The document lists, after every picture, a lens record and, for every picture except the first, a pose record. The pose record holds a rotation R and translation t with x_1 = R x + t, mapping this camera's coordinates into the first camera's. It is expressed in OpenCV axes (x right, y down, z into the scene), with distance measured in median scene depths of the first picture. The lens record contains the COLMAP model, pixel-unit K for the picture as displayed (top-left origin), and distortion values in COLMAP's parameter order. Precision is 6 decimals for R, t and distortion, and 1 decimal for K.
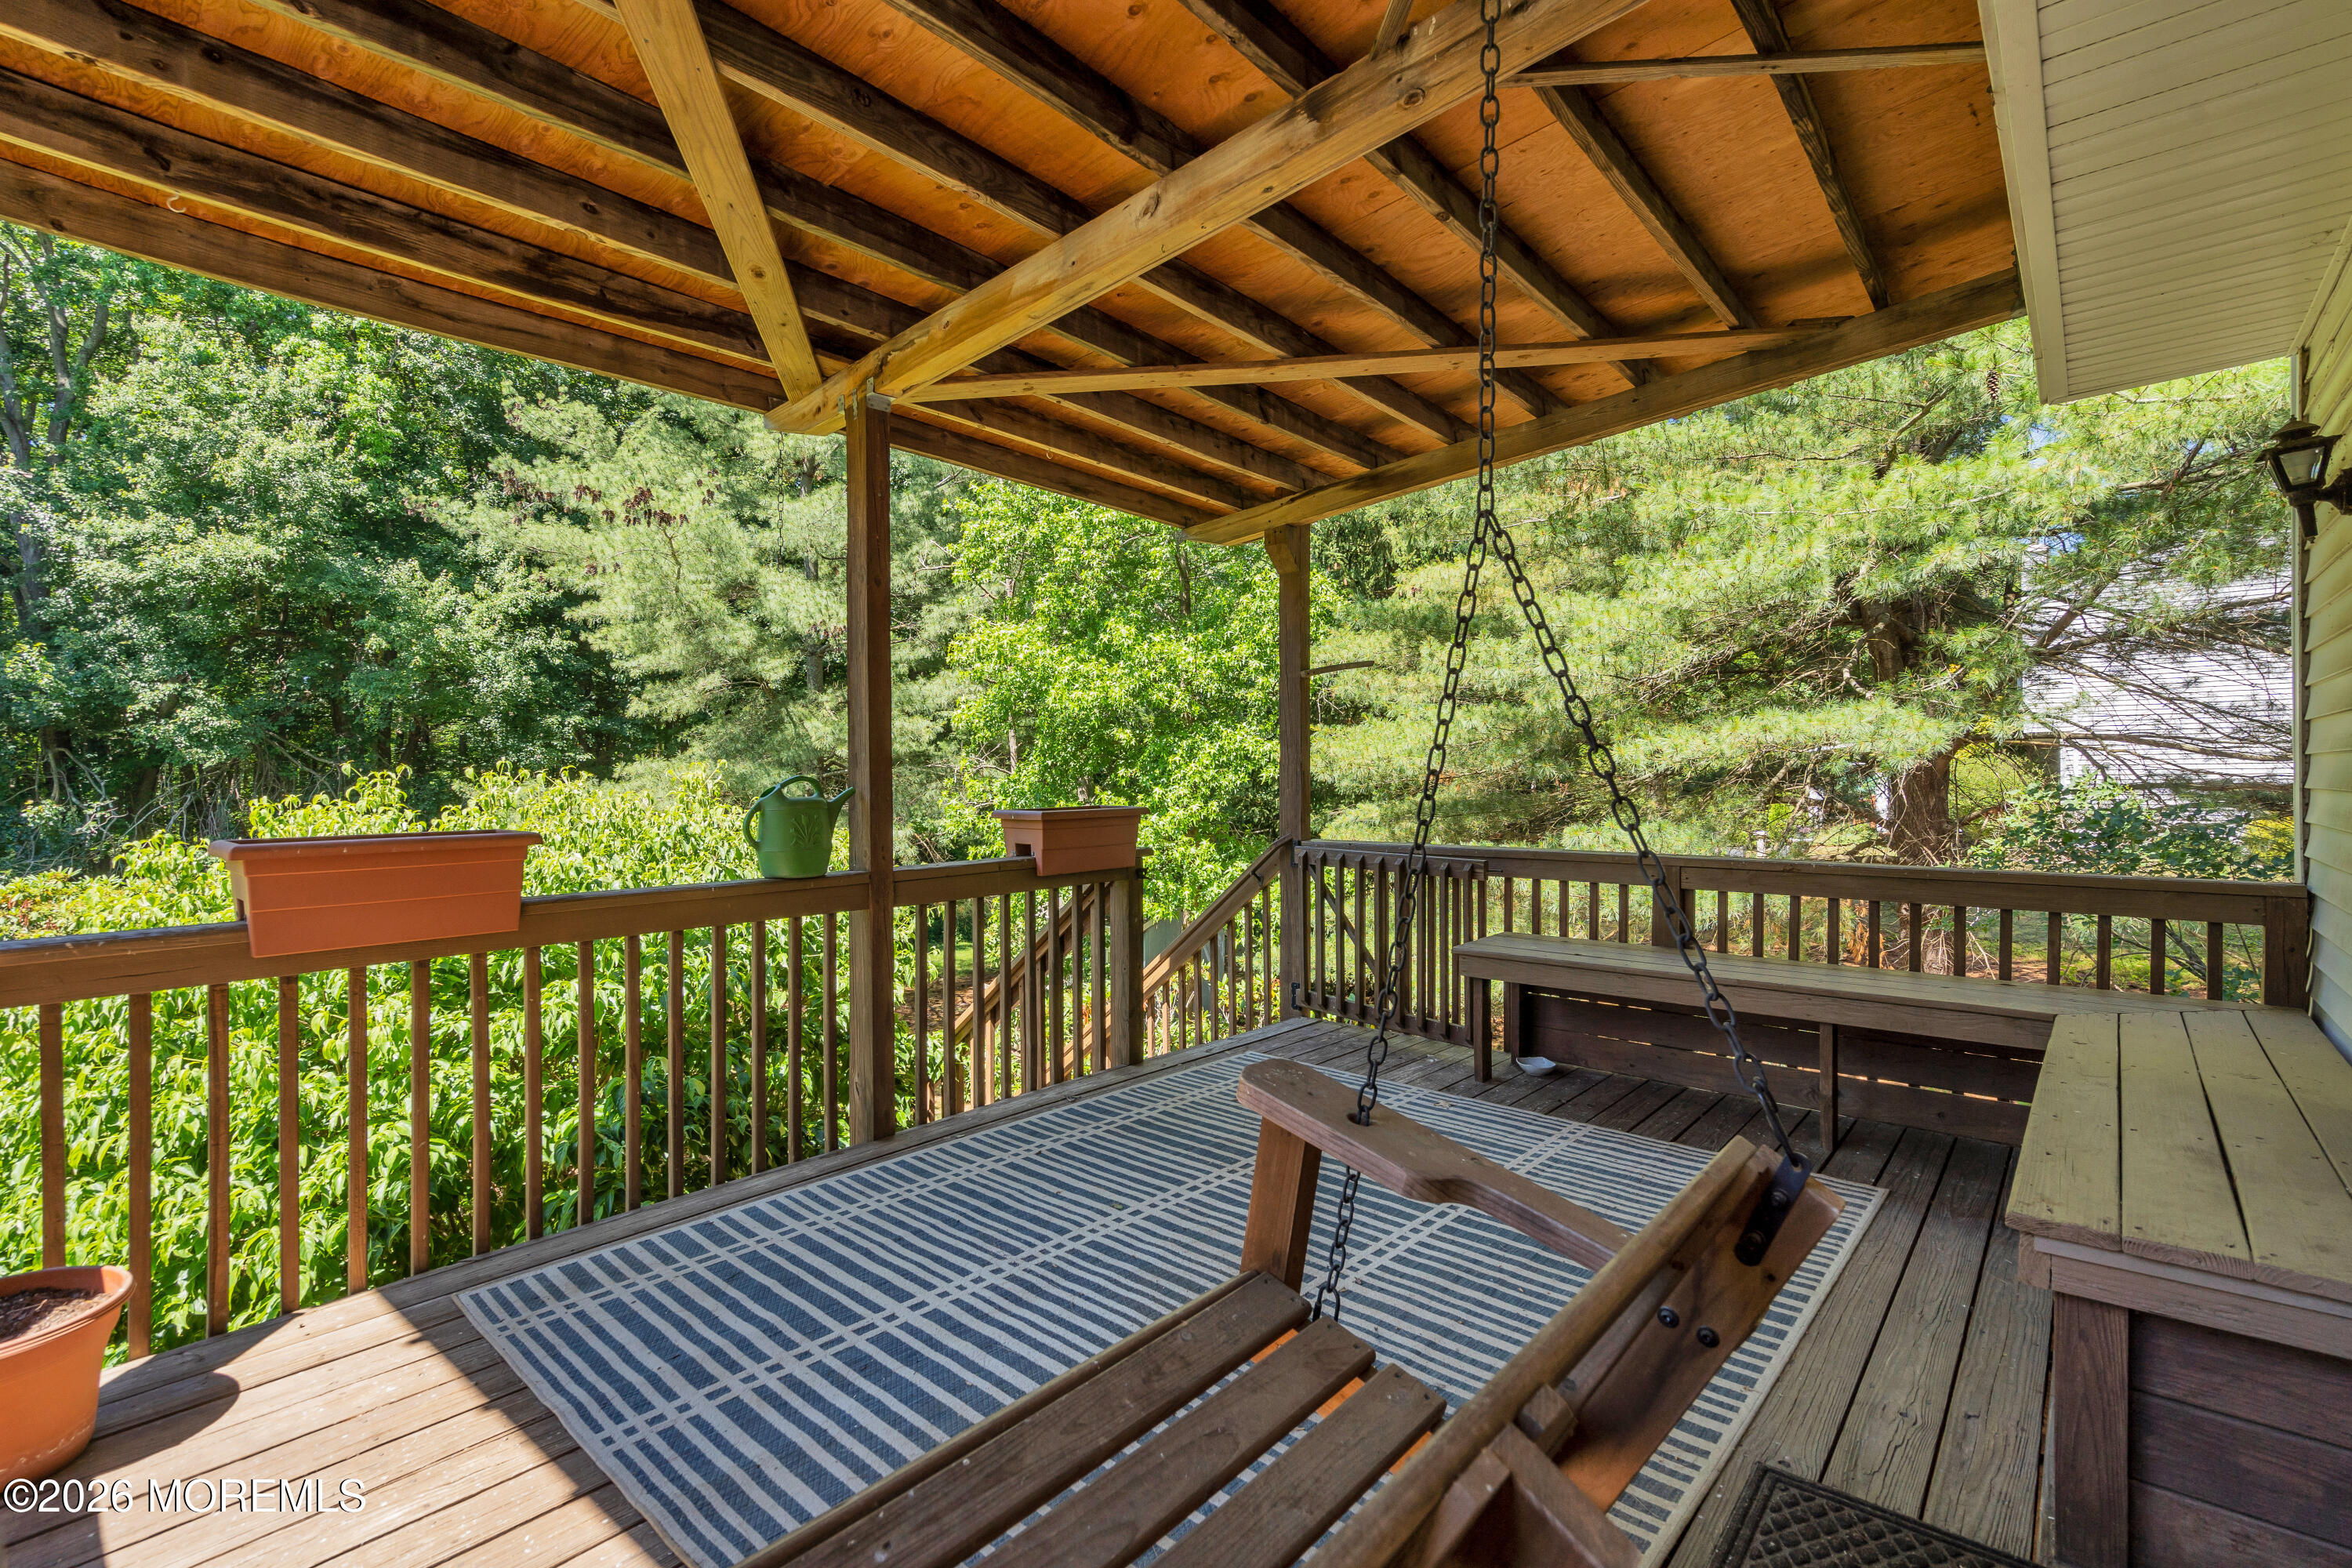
lens RADIAL K [[1054.0, 0, 1177.0], [0, 1054.0, 786.0], [0, 0, 1]] dist [-0.003759, 0.002755]
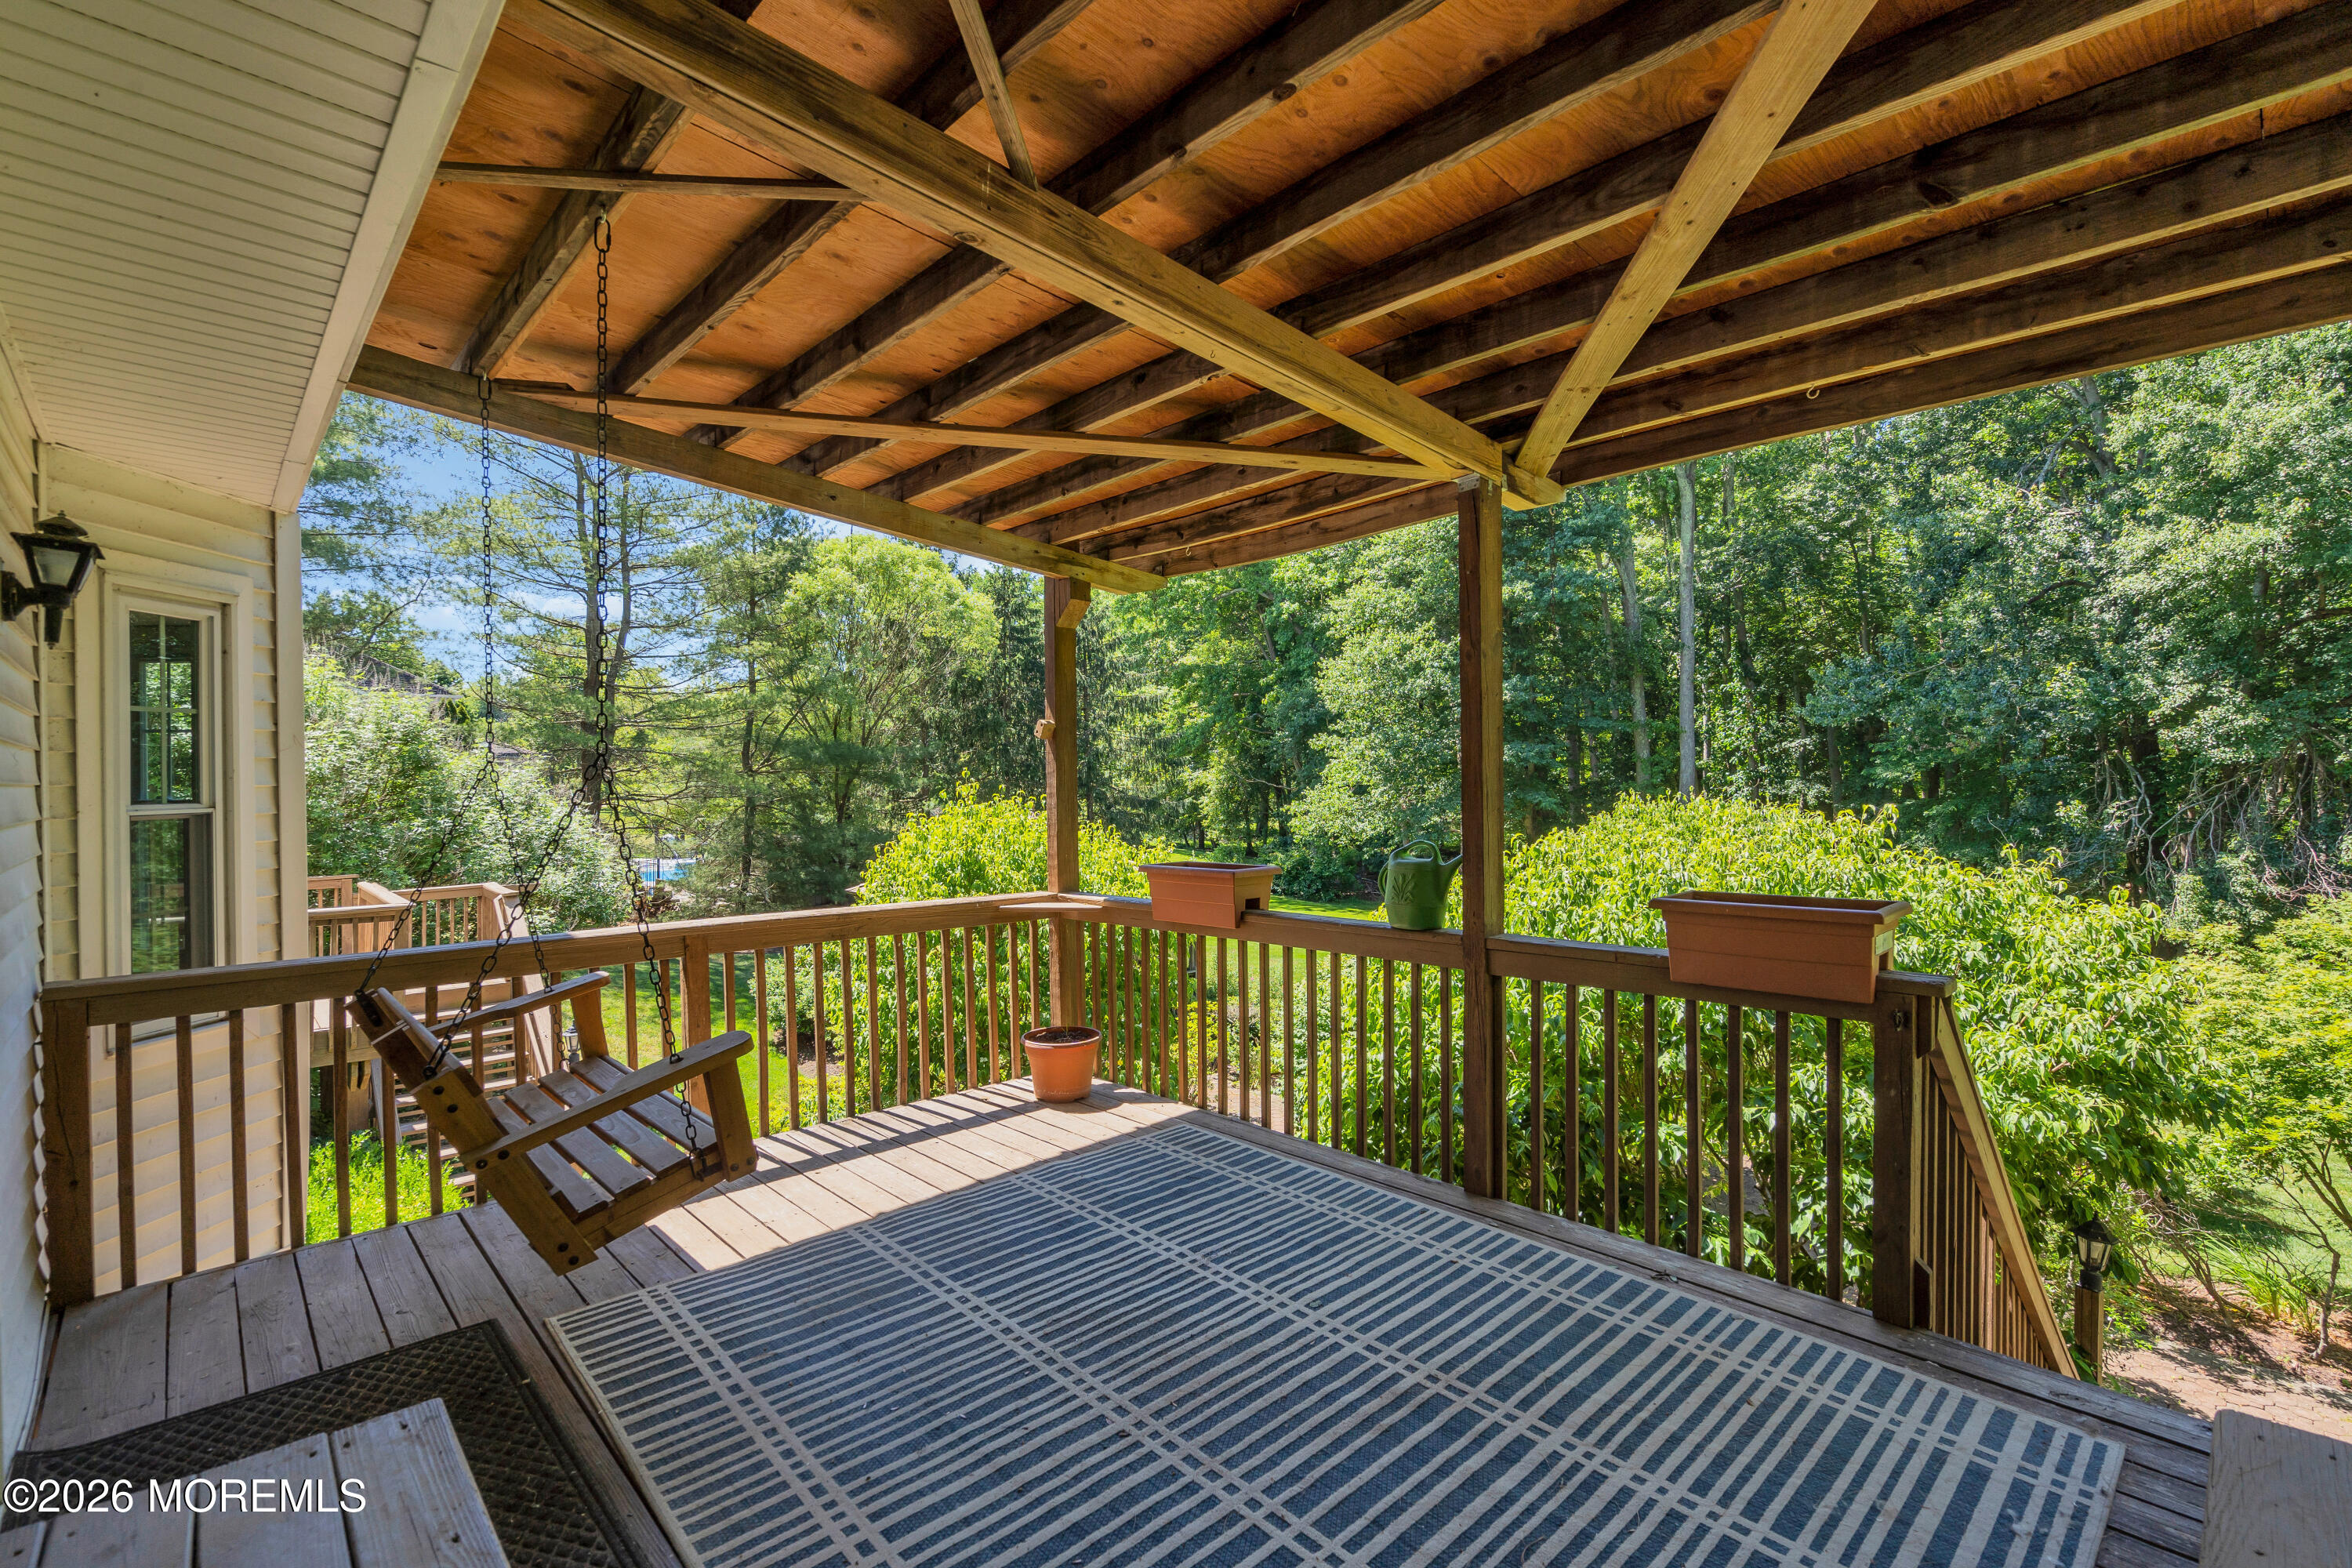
lens RADIAL K [[1054.0, 0, 1186.8], [0, 1054.0, 798.3], [0, 0, 1]] dist [-0.003759, 0.002755]
pose [[-0.089800, 0.017646, -0.995803, 0.193082], [0.005468, 0.999837, 0.017224, -0.018290], [0.995945, -0.003898, -0.089882, 0.204404]]
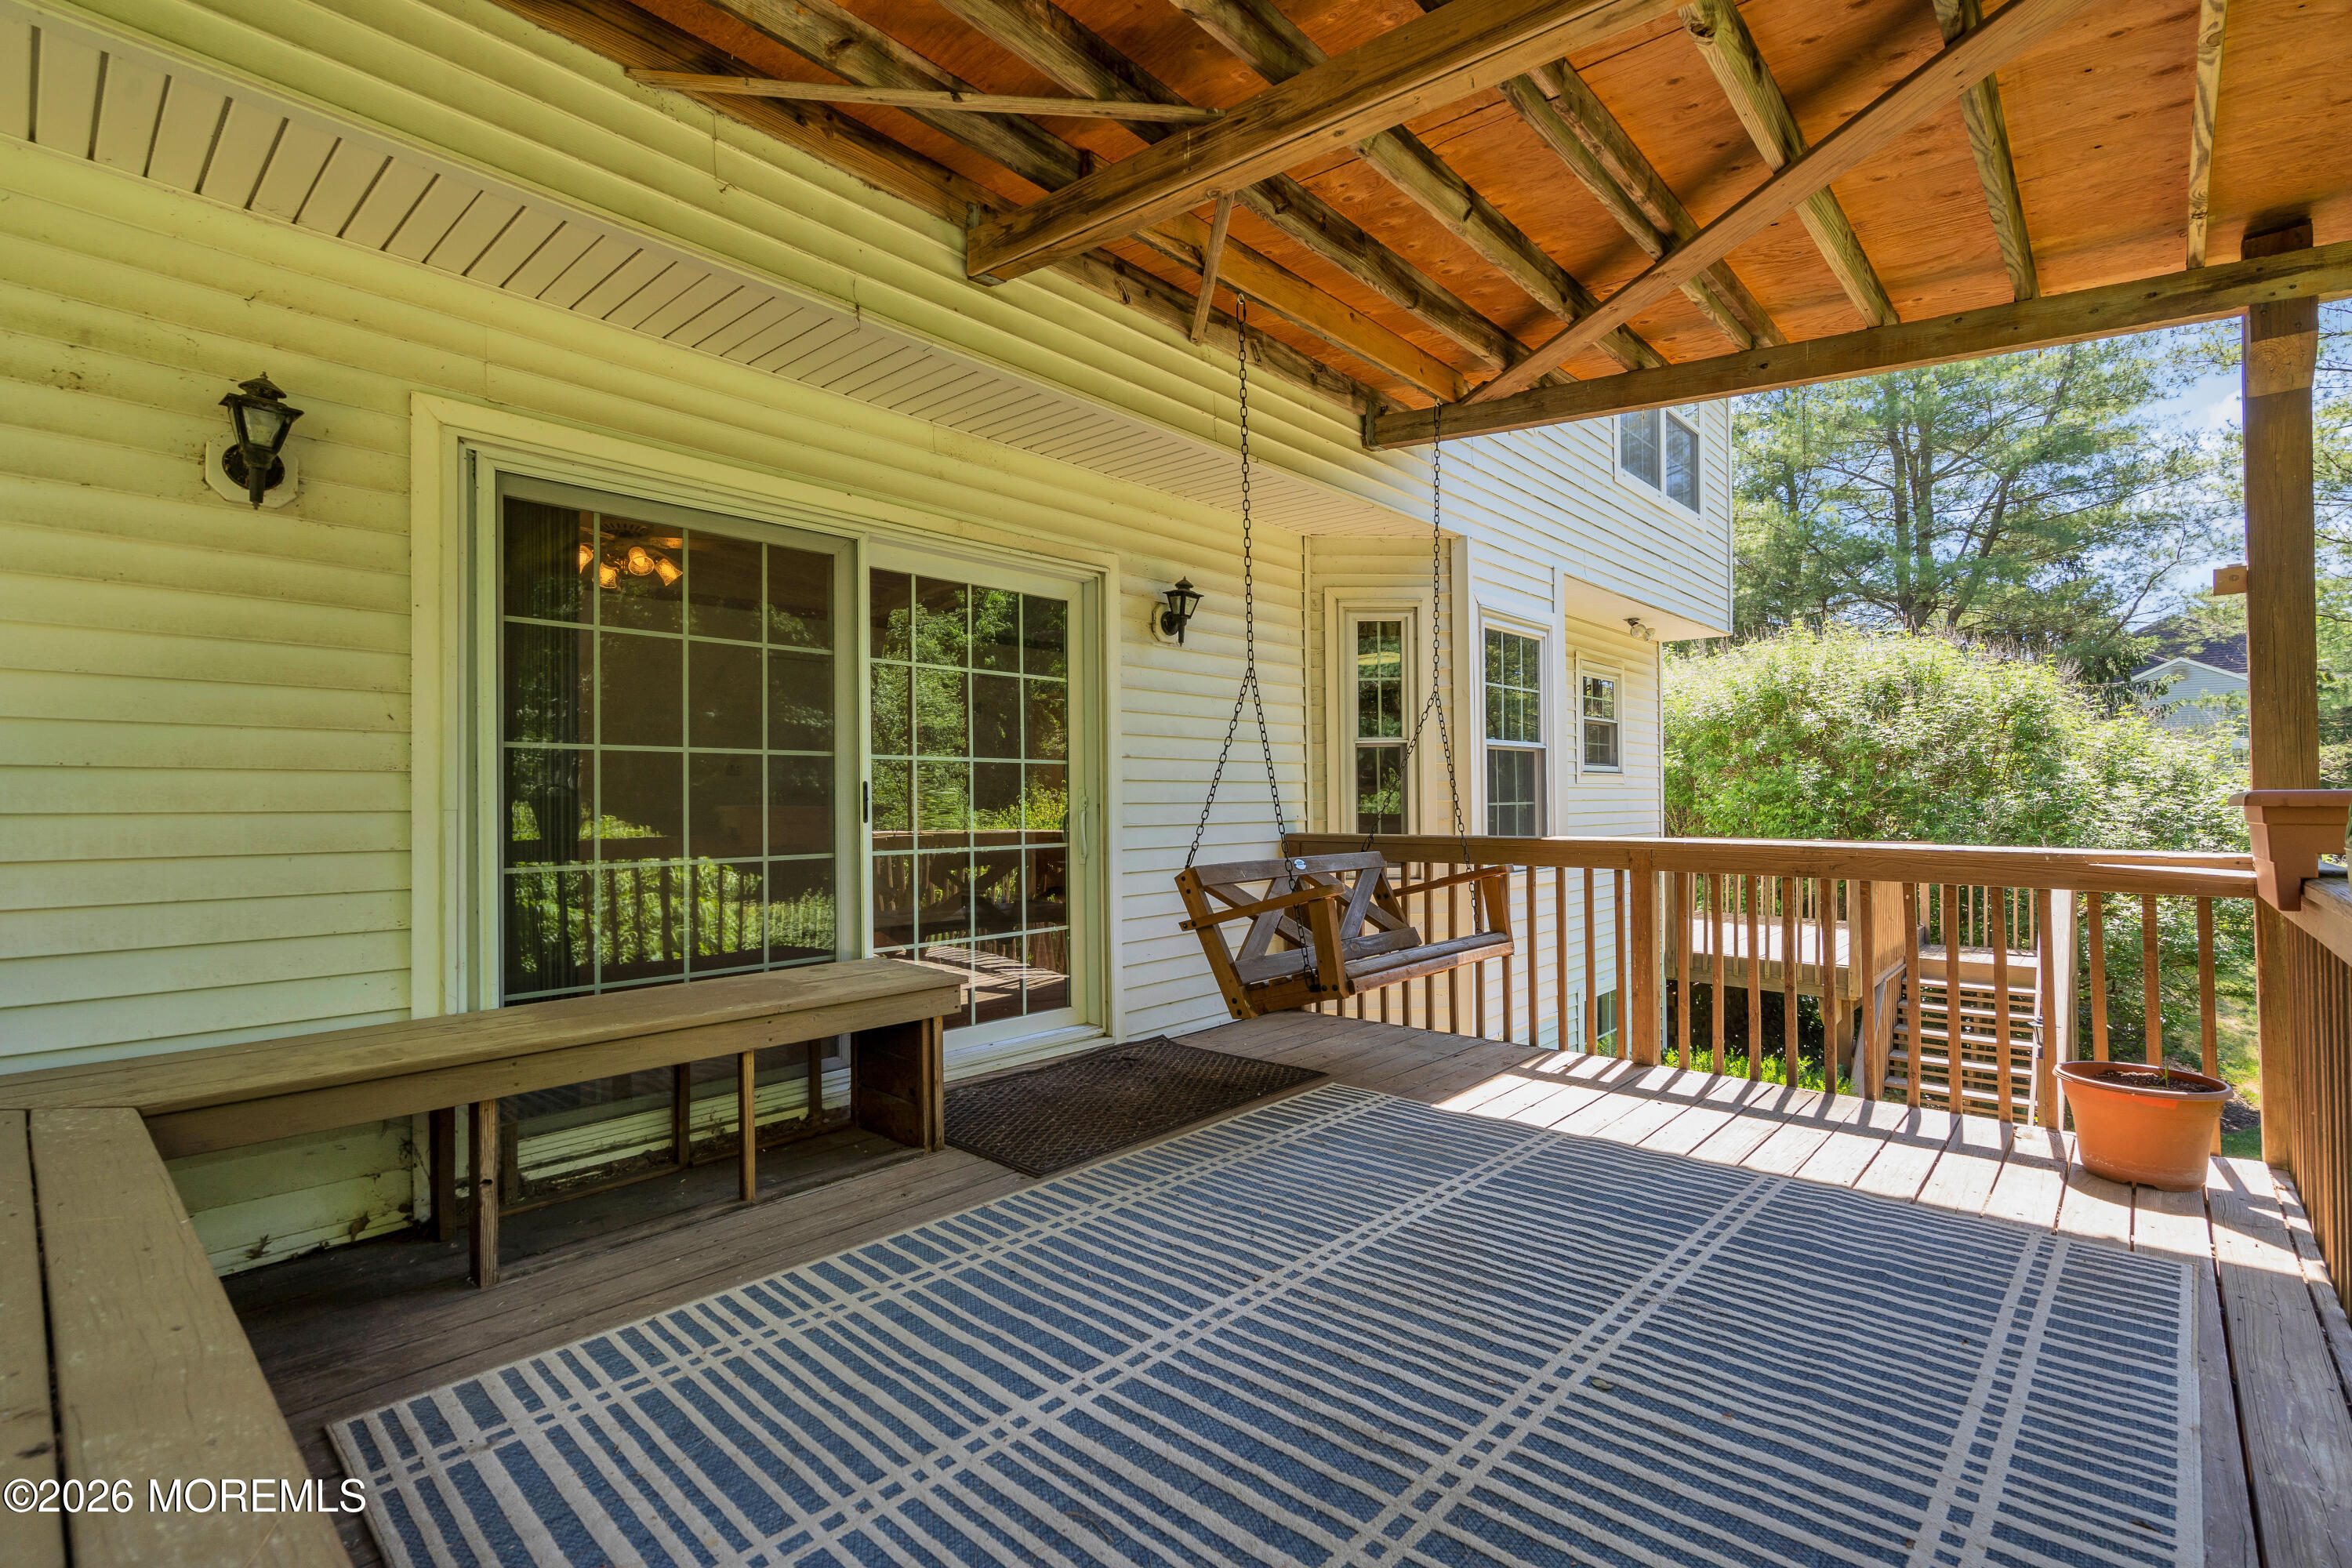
lens RADIAL K [[1054.0, 0, 1172.8], [0, 1054.0, 782.5], [0, 0, 1]] dist [-0.003759, 0.002755]
pose [[-0.999865, 0.008563, 0.014038, 0.041085], [0.008400, 0.999897, -0.011596, 0.007647], [-0.014136, -0.011477, -0.999834, 0.347338]]
